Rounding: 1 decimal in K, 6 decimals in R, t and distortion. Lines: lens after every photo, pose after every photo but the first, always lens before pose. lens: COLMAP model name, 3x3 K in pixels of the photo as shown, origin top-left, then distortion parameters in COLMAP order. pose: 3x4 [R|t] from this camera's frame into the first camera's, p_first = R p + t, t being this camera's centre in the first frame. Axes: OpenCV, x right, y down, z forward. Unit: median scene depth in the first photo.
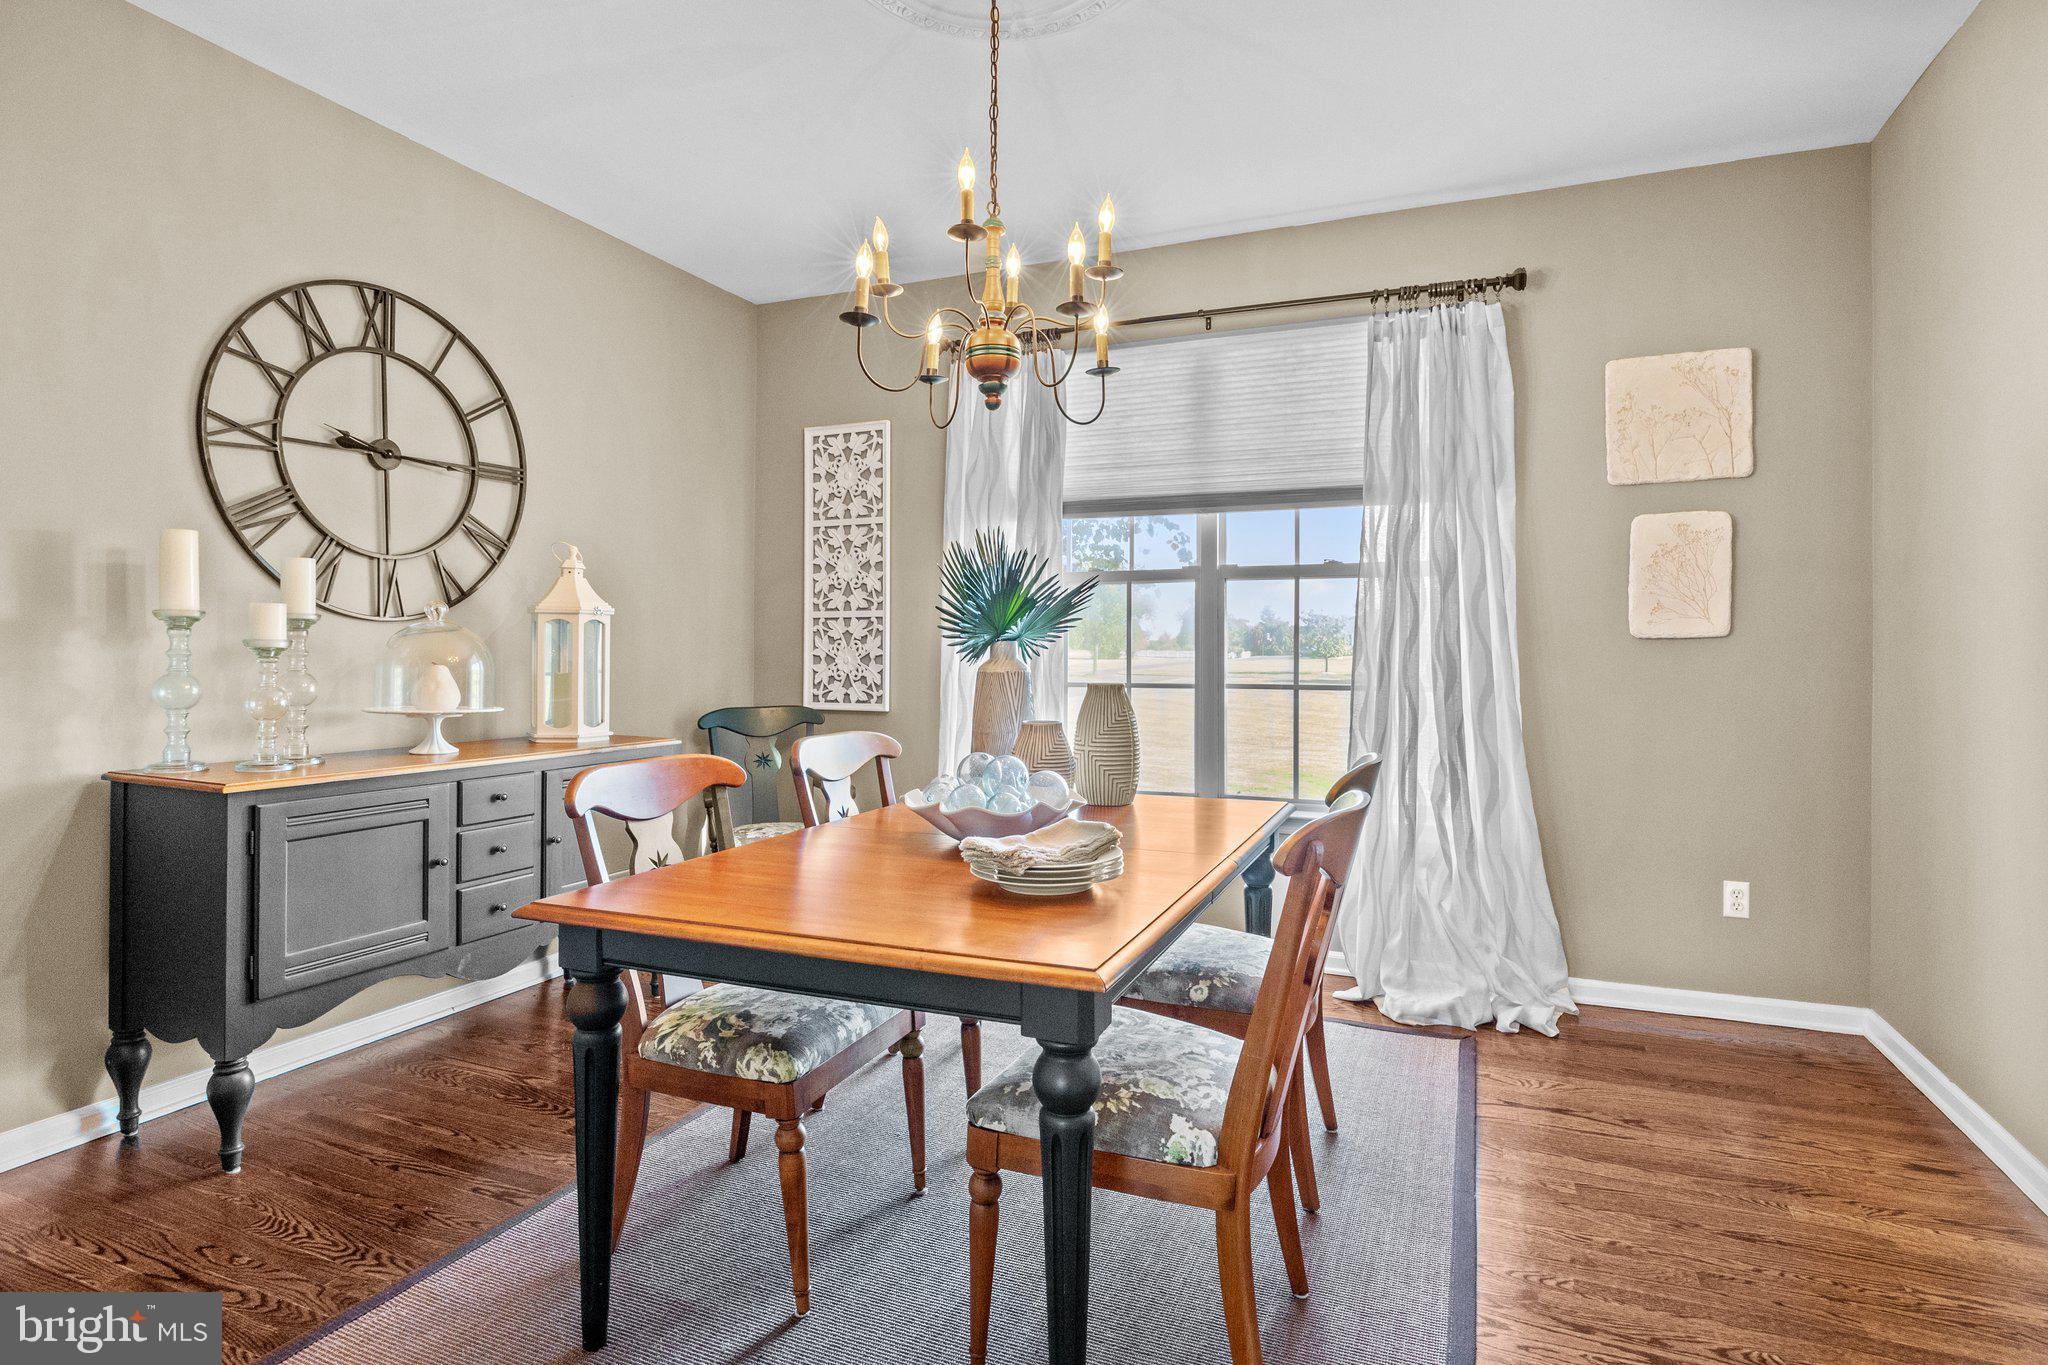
lens RADIAL K [[1051.0, 0, 1023.2], [0, 1051.0, 653.3], [0, 0, 1]] dist [-0.001603, -0.000180]
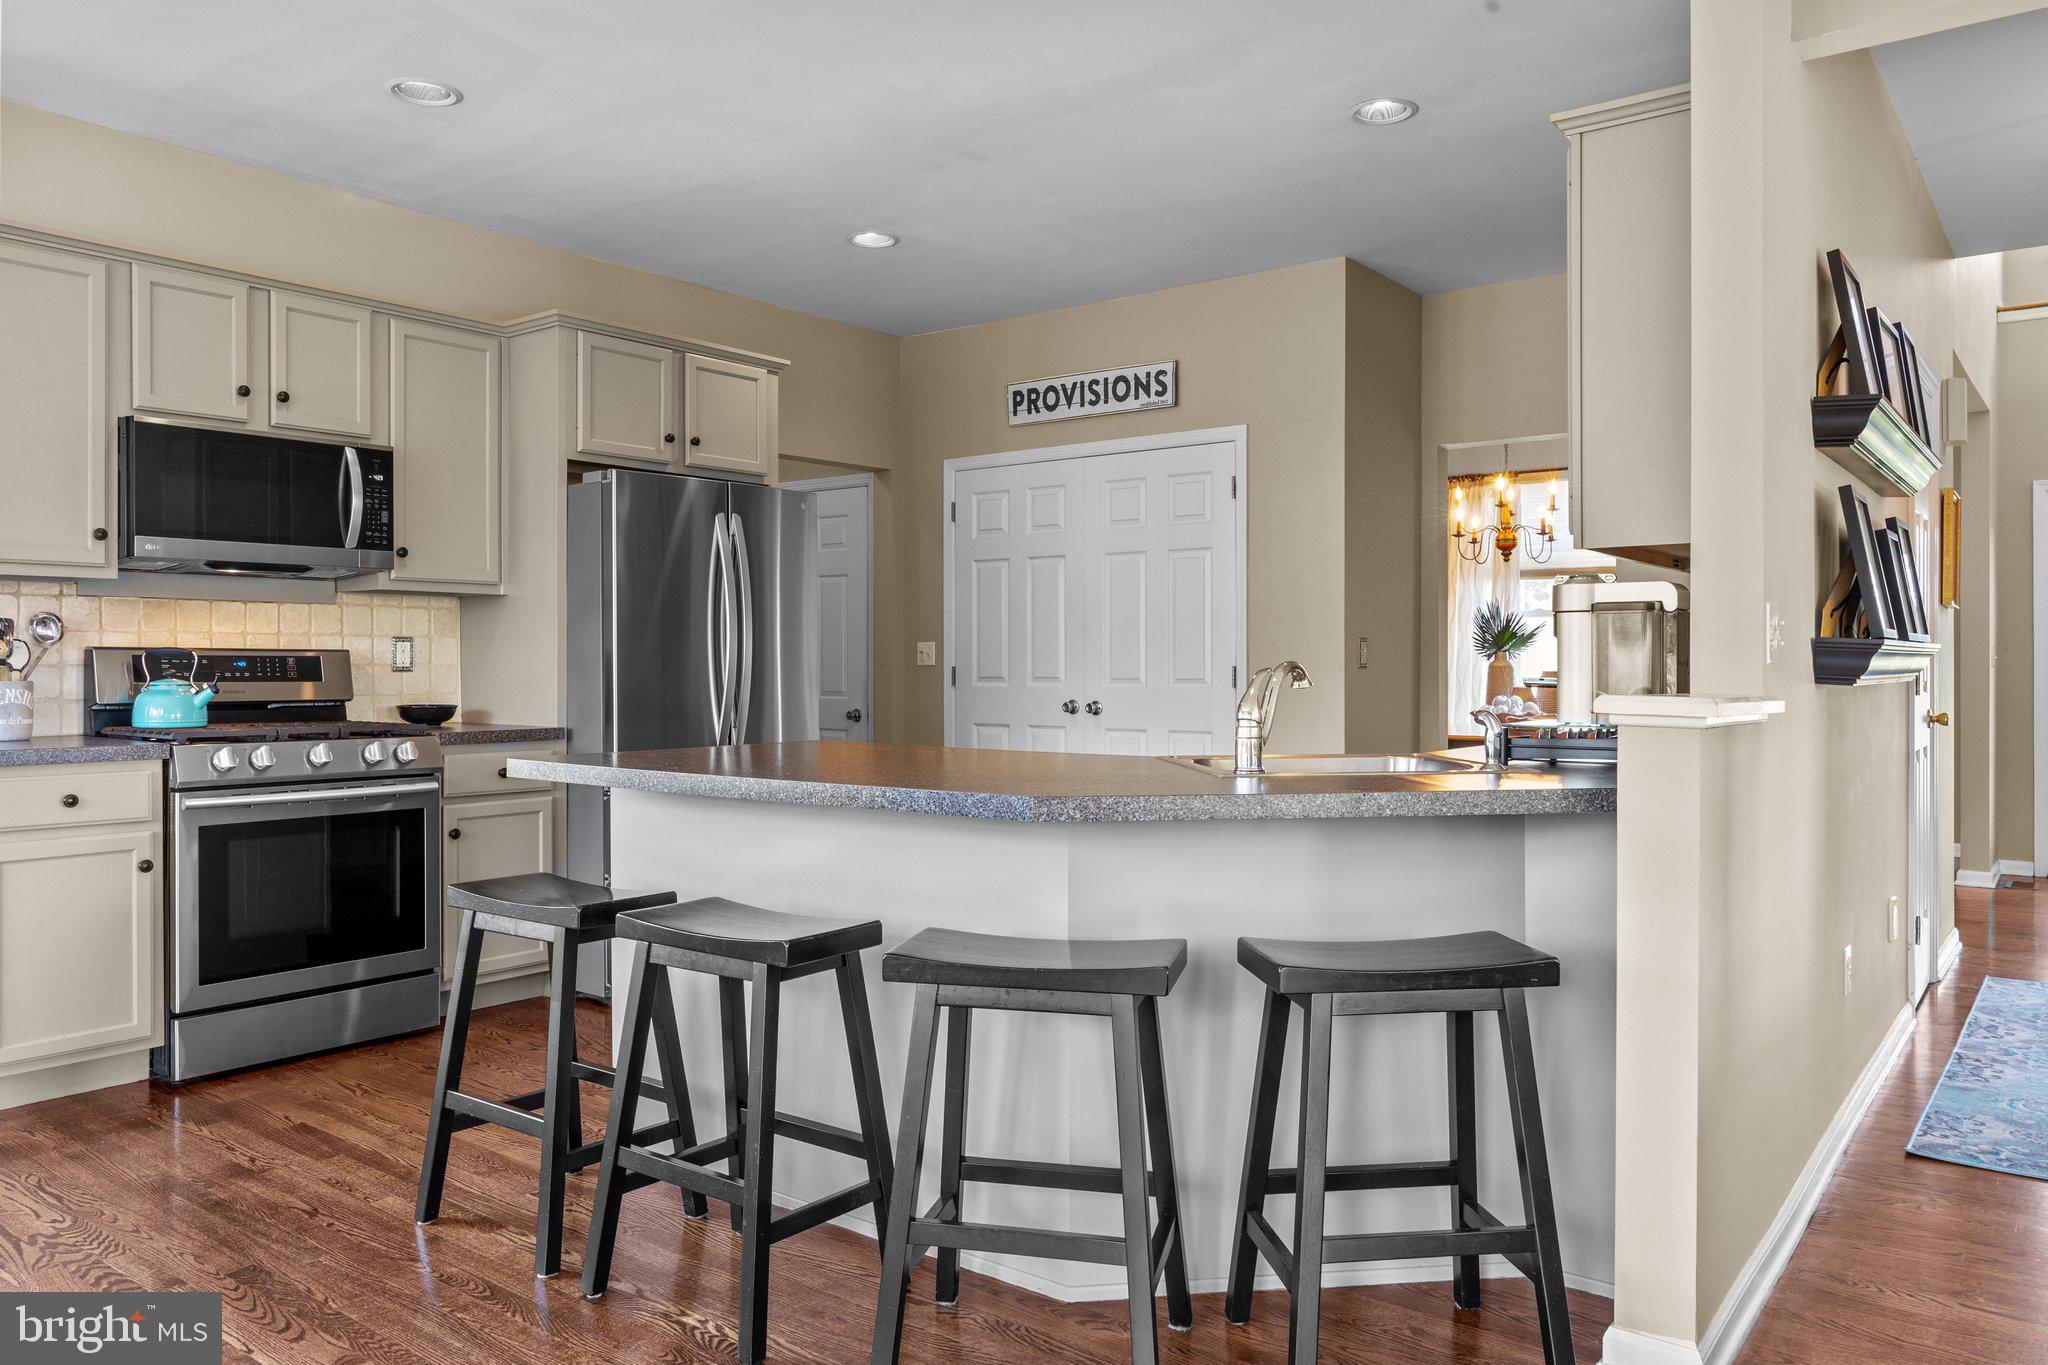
lens RADIAL K [[1430.7, 0, 1029.1], [0, 1430.7, 673.6], [0, 0, 1]] dist [0.001255, 0.001264]
pose [[0.965835, -0.003995, -0.259128, -0.177051], [0.004768, 0.999986, 0.002357, 0.020825], [0.259115, -0.003512, 0.965840, -1.976934]]
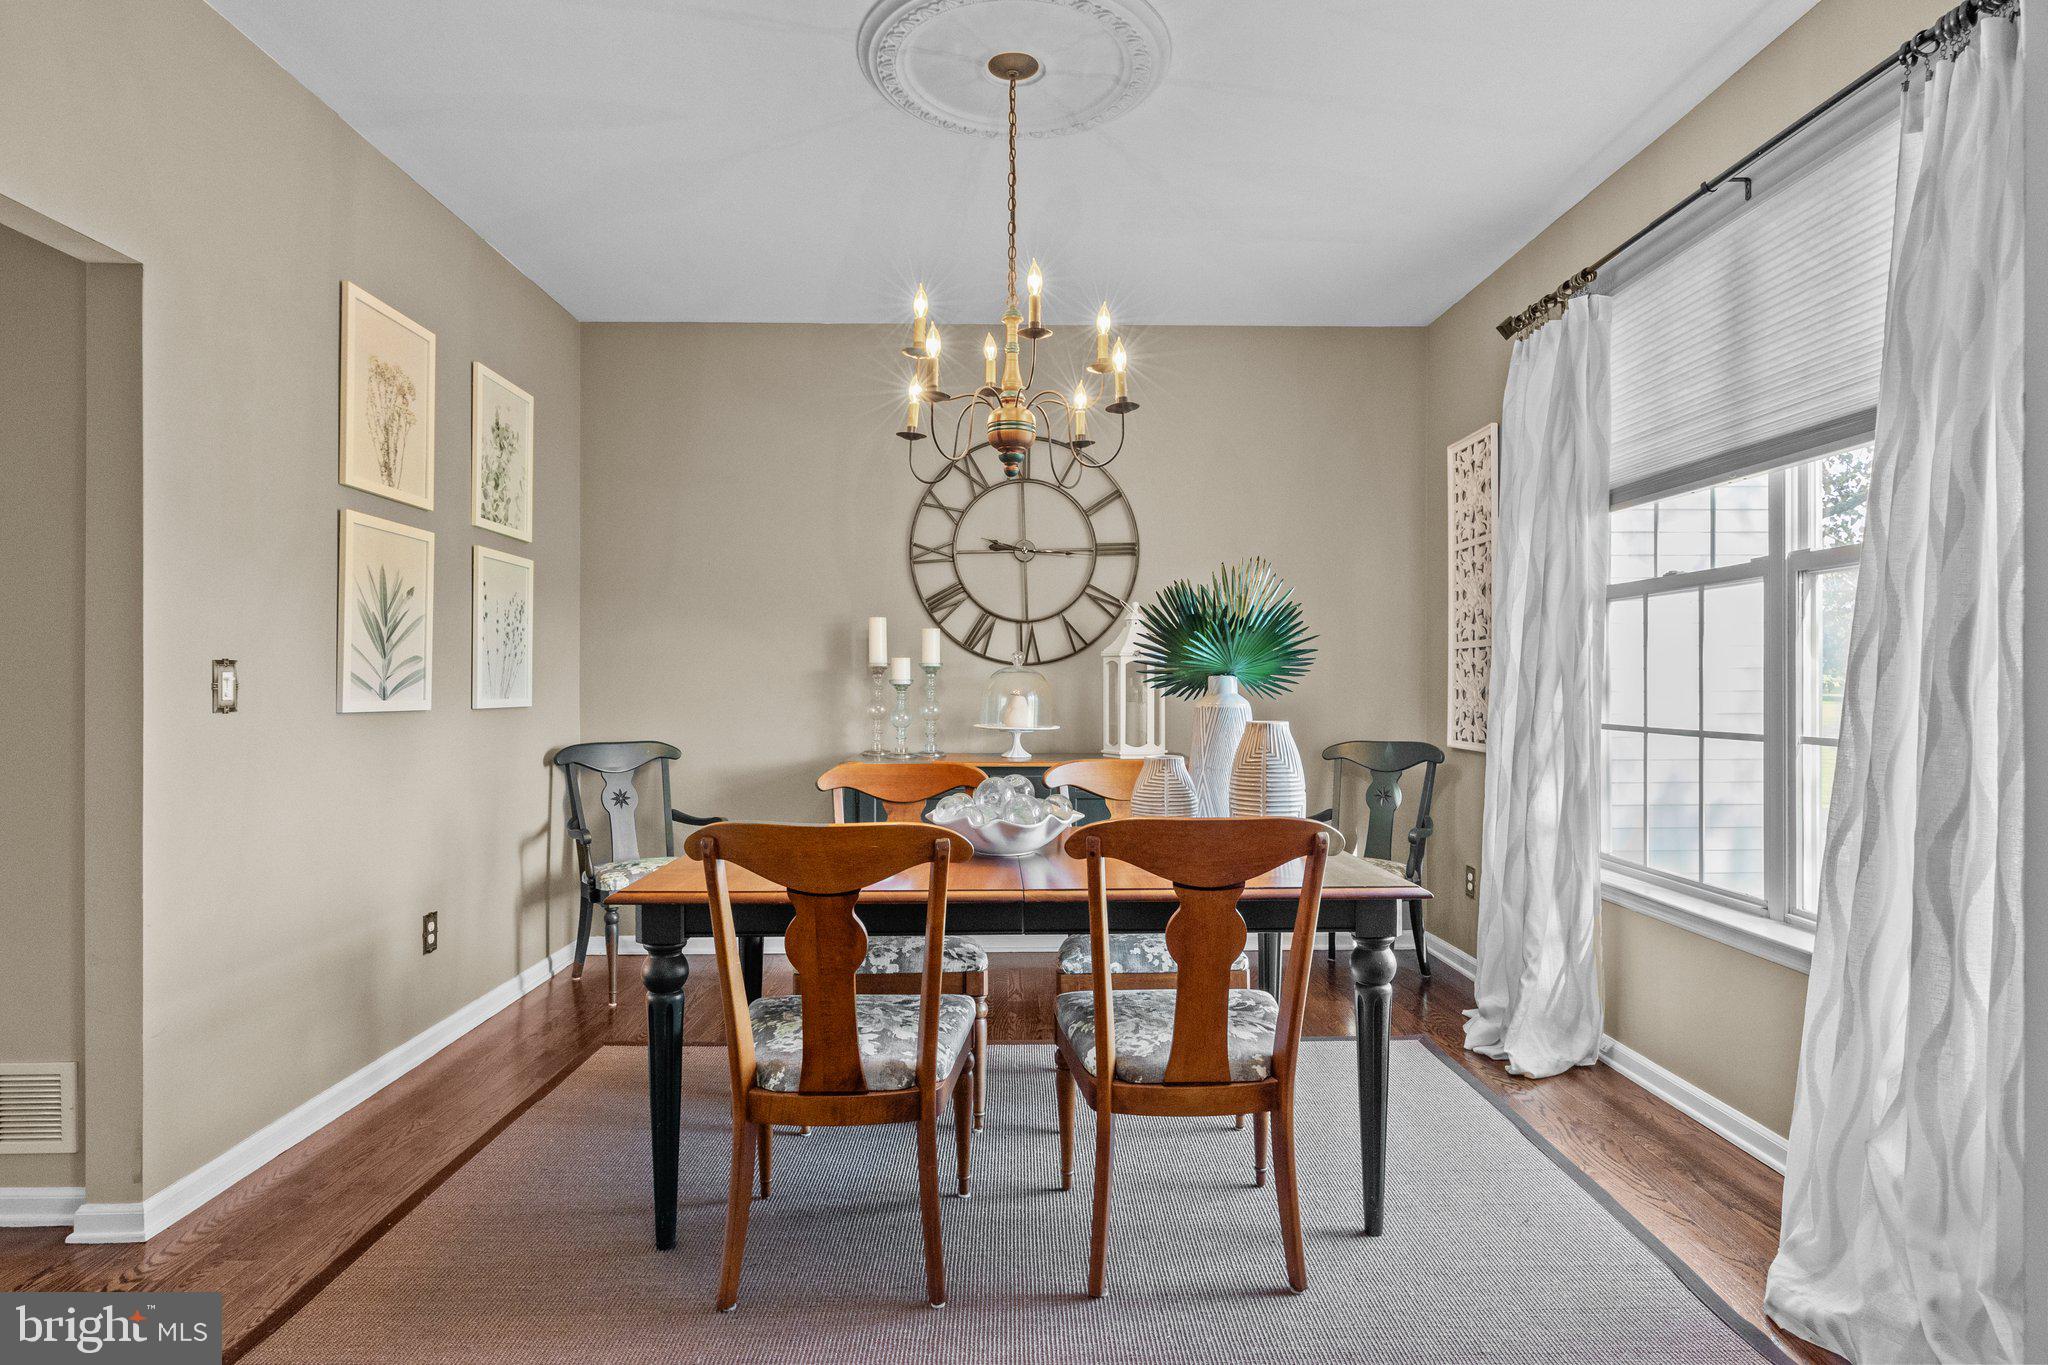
lens RADIAL K [[1109.4, 0, 1024.0], [0, 1109.4, 682.5], [0, 0, 1]] dist [-0.001356, 0.000196]
pose [[0.405601, -0.003296, -0.914044, 0.807917], [-0.000963, 0.999991, -0.004033, -0.001668], [0.914050, 0.002516, 0.405594, 0.387822]]
